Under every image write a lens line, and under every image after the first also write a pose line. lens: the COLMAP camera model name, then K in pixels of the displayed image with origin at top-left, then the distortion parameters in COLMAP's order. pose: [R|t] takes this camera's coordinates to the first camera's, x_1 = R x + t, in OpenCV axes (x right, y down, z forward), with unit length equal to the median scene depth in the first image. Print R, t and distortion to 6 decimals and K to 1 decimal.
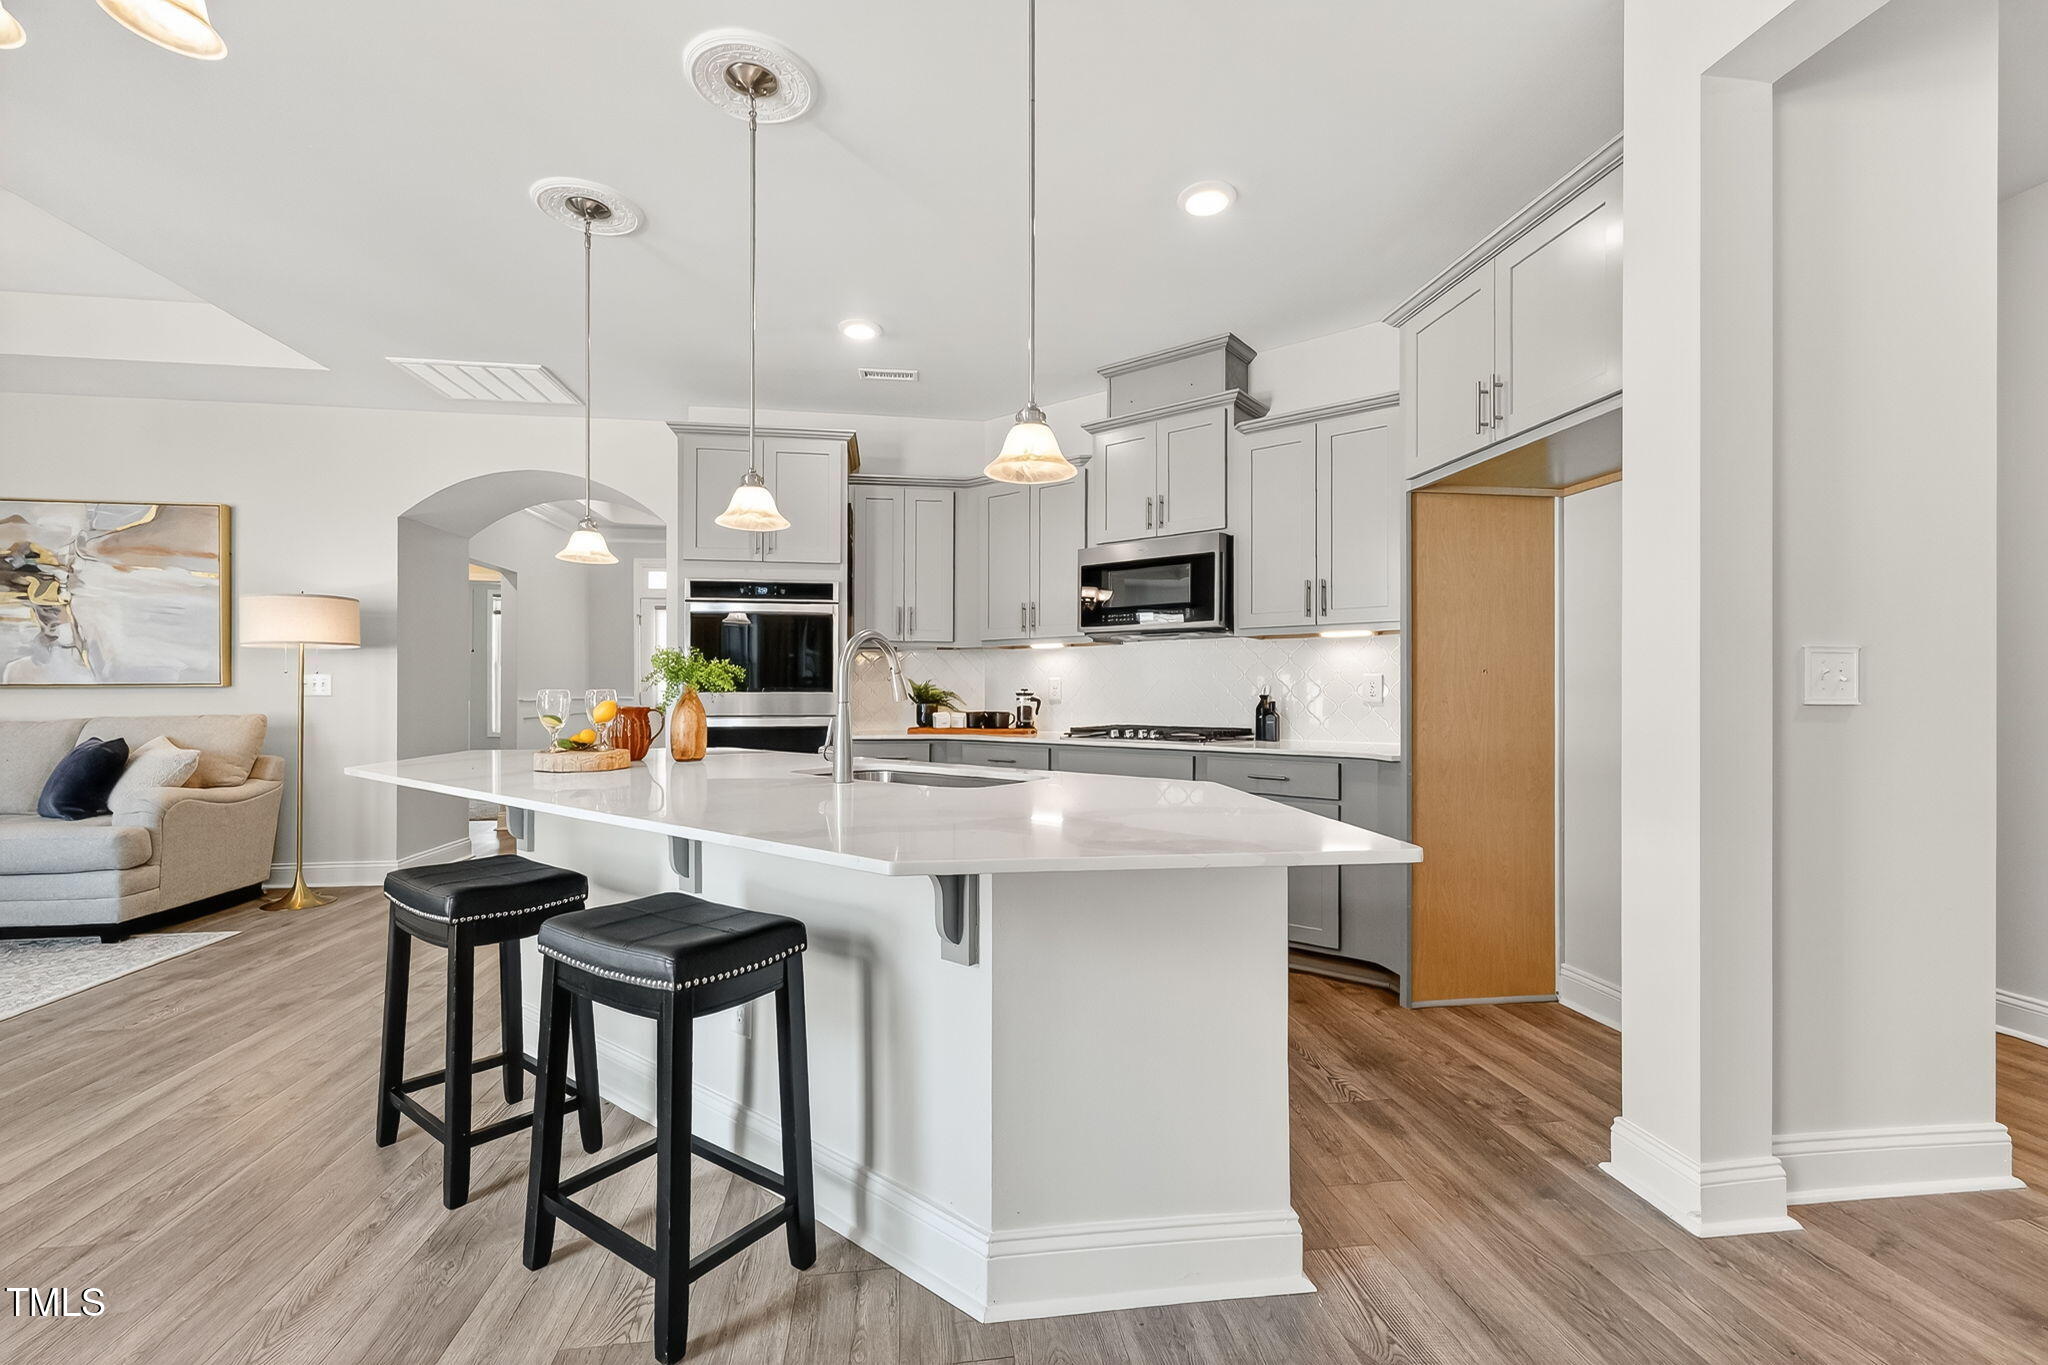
lens RADIAL K [[865.0, 0, 1024.2], [0, 865.0, 689.5], [0, 0, 1]] dist [0.002426, 0.000290]
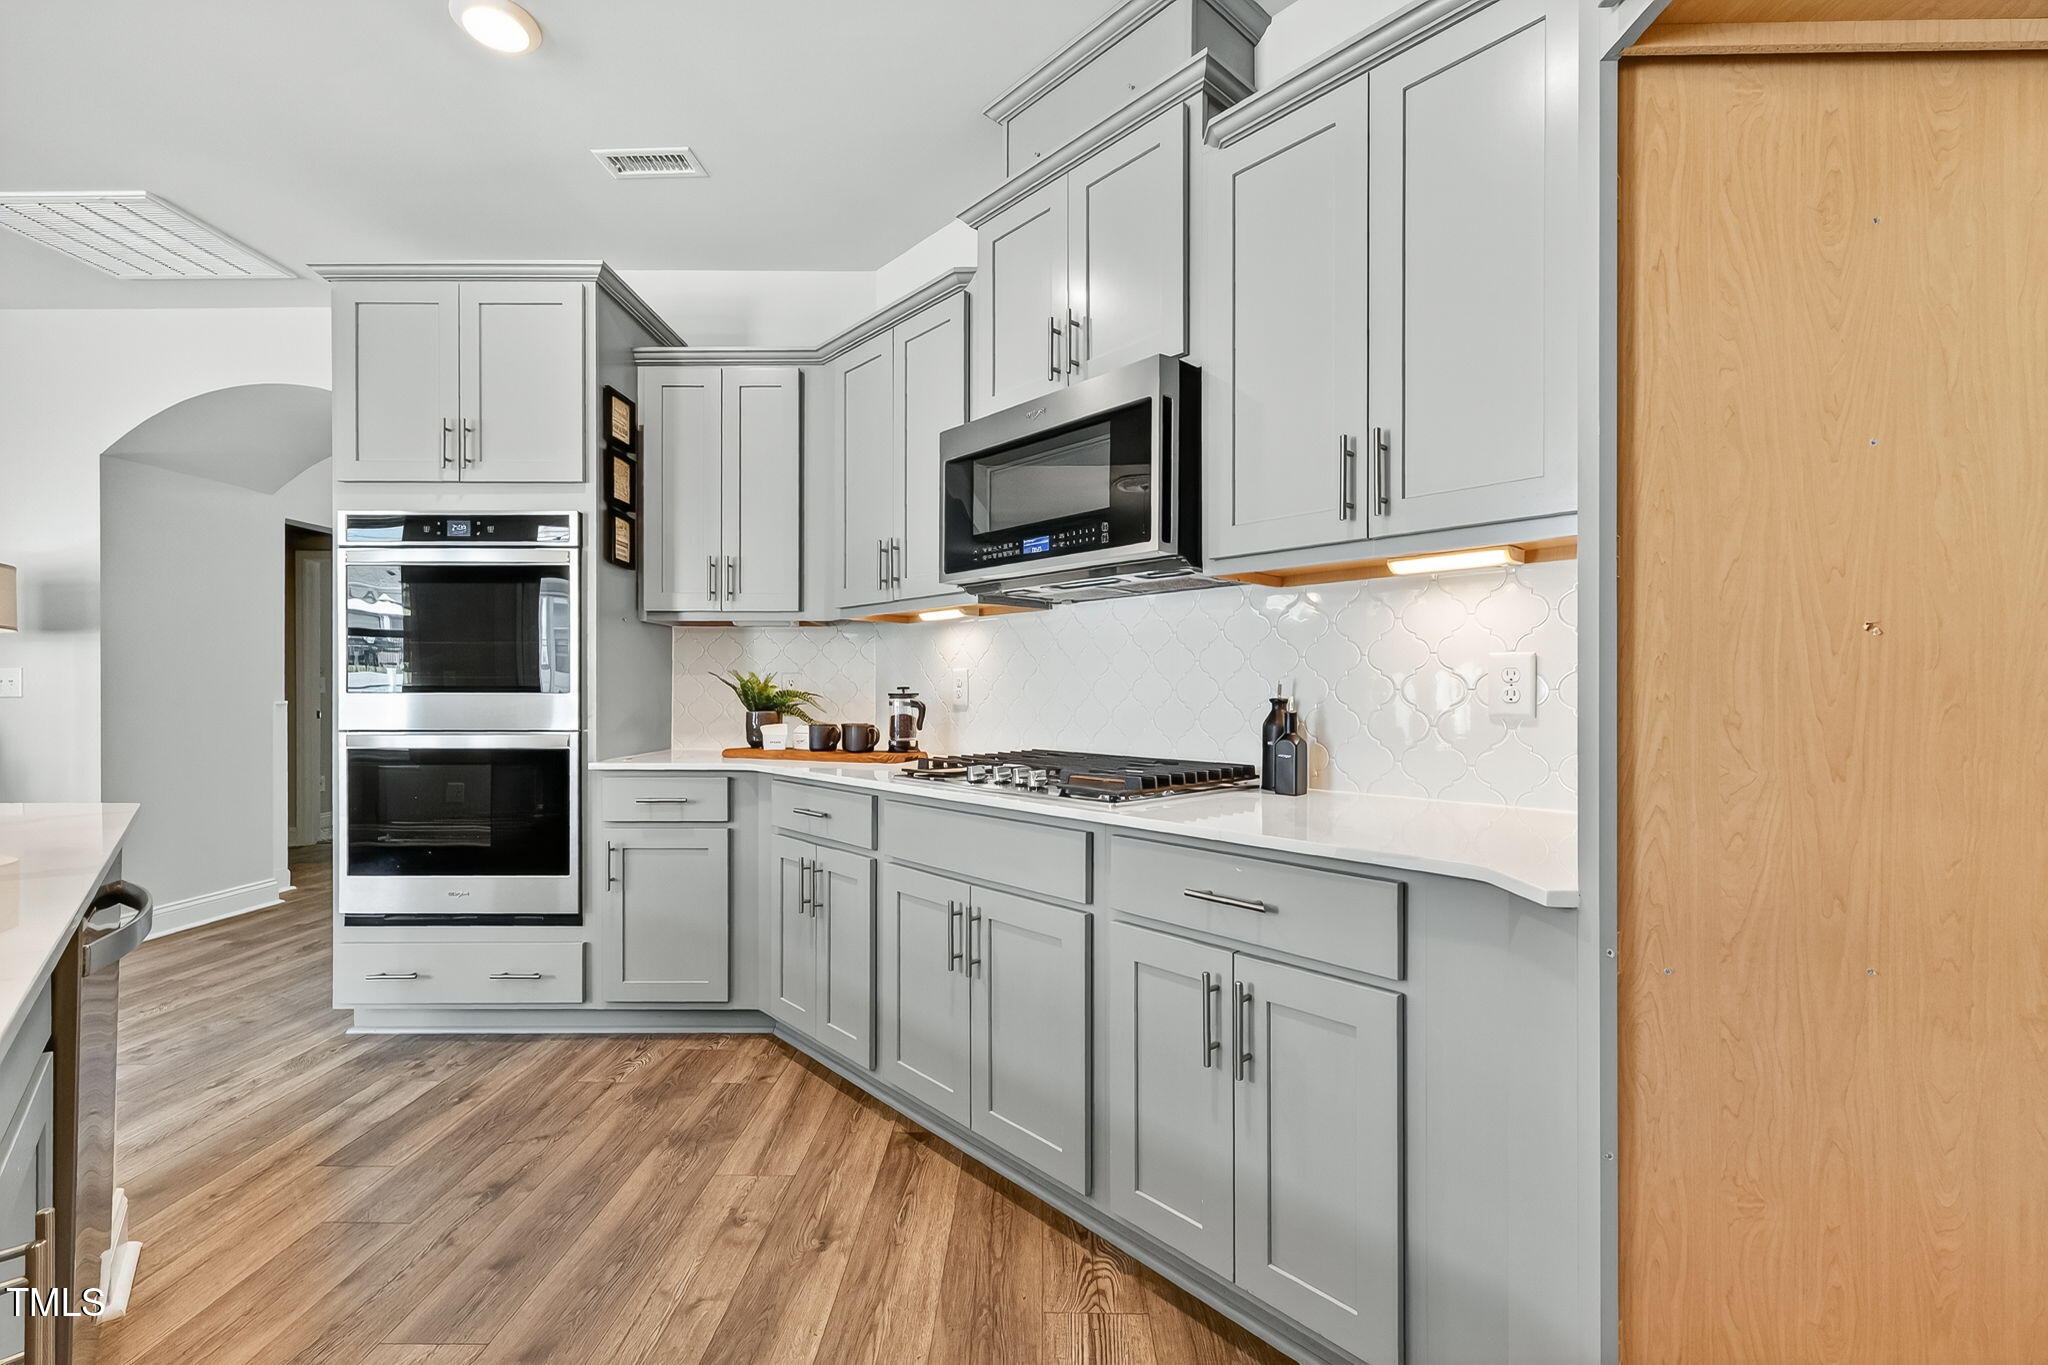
lens RADIAL K [[863.3, 0, 1022.7], [0, 863.3, 691.4], [0, 0, 1]] dist [0.000355, 0.000082]
pose [[0.986551, 0.000251, -0.163454, 0.197938], [0.000421, 0.999992, 0.004074, 0.000059], [0.163454, -0.004088, 0.986543, 0.453697]]
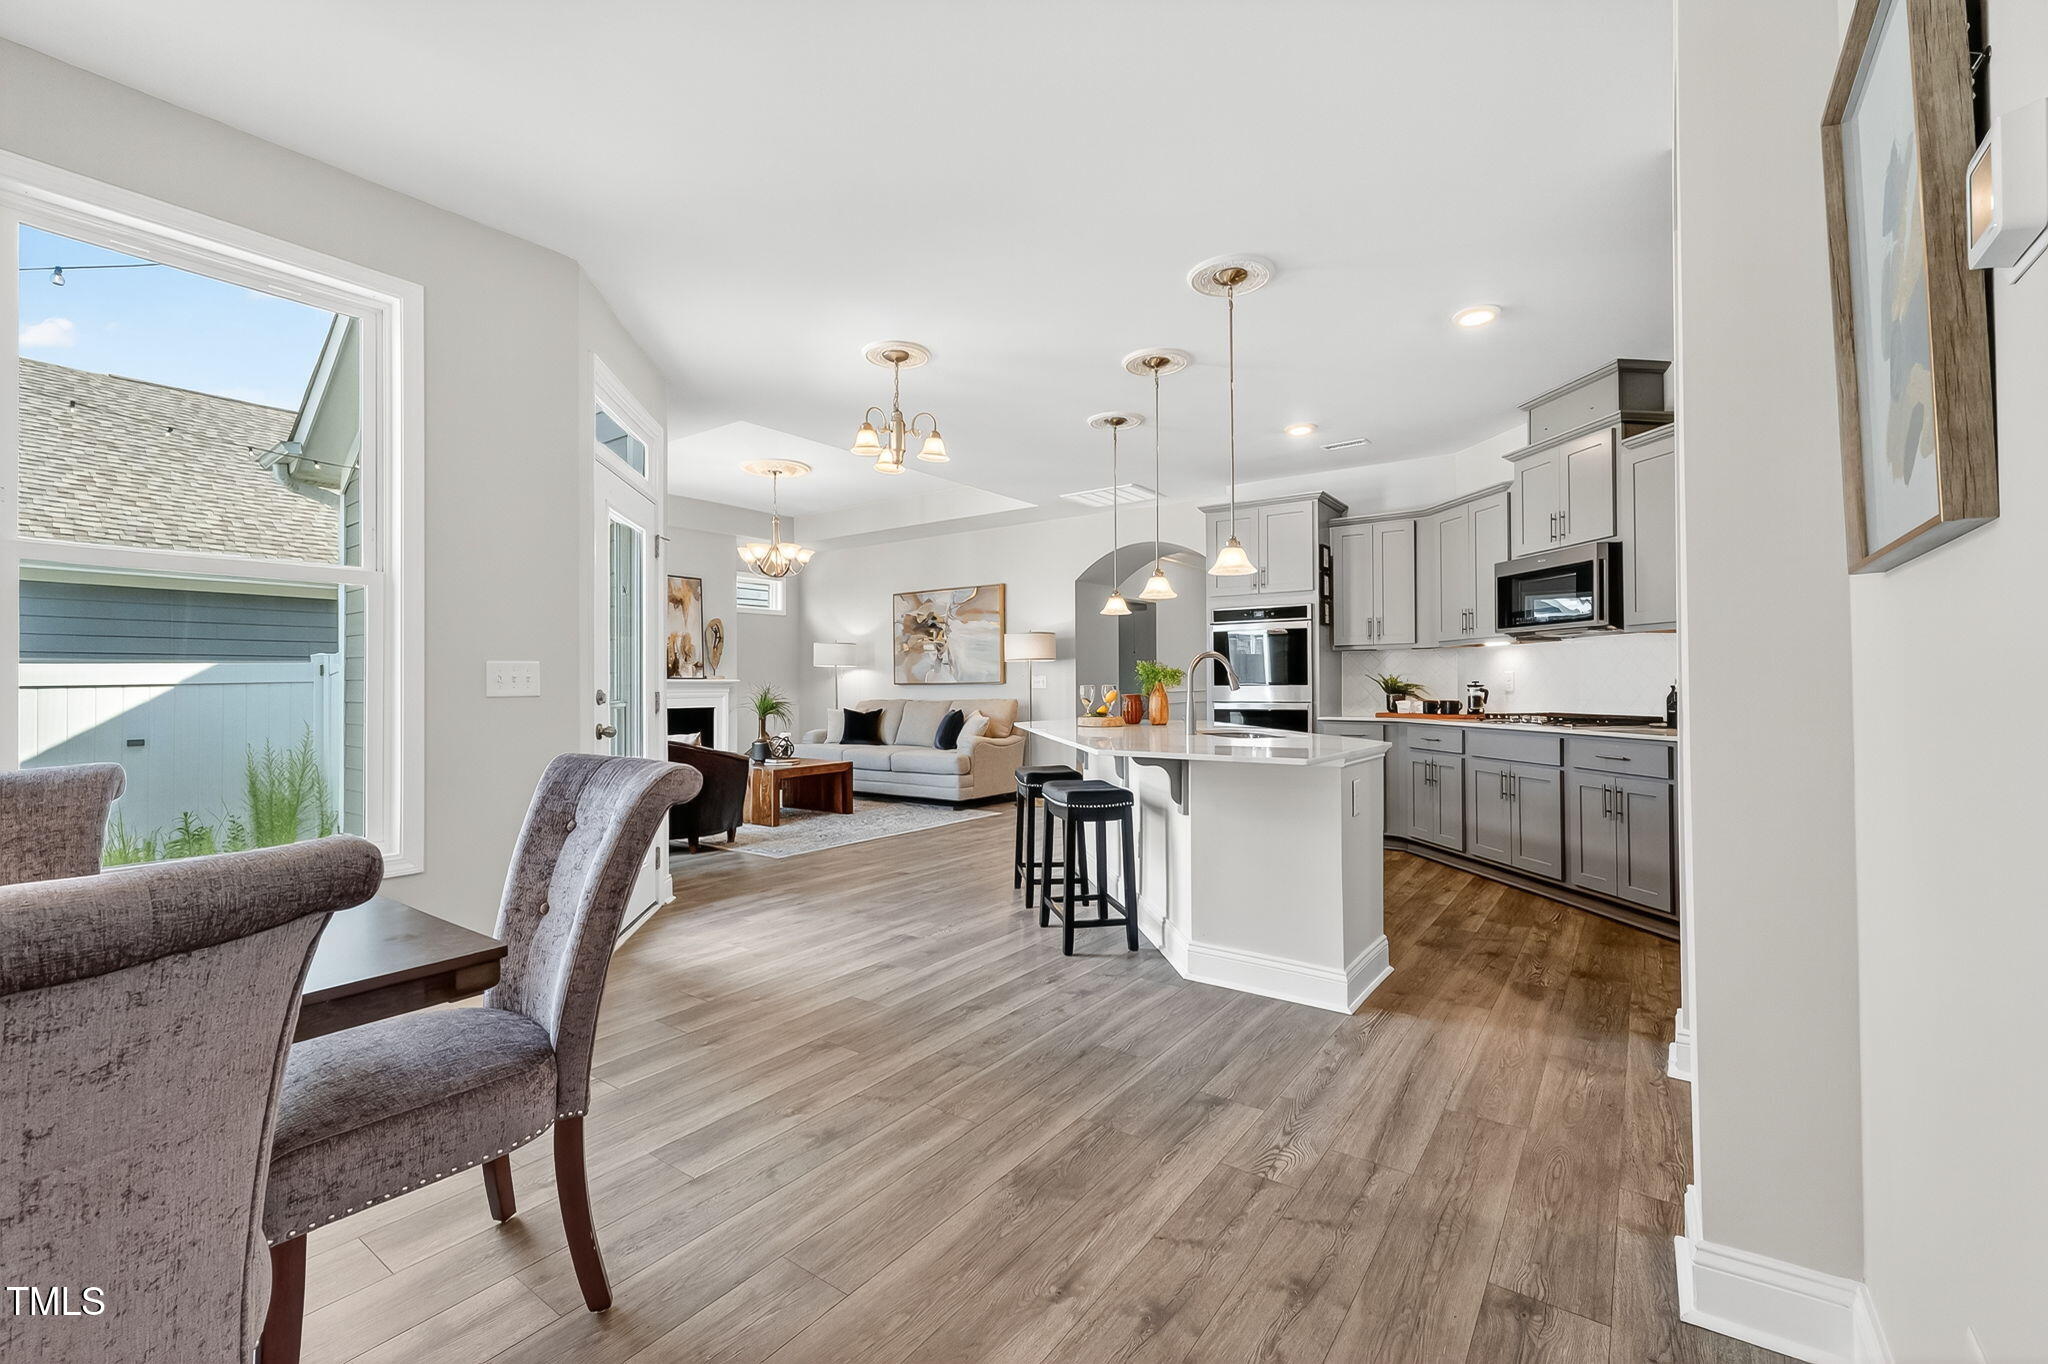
lens RADIAL K [[857.3, 0, 1040.0], [0, 857.3, 676.9], [0, 0, 1]] dist [0.014823, -0.000005]
pose [[0.726694, -0.011938, -0.686857, 0.406476], [0.008058, 0.999928, -0.008854, -0.001044], [0.686914, 0.000899, 0.726738, -0.278346]]
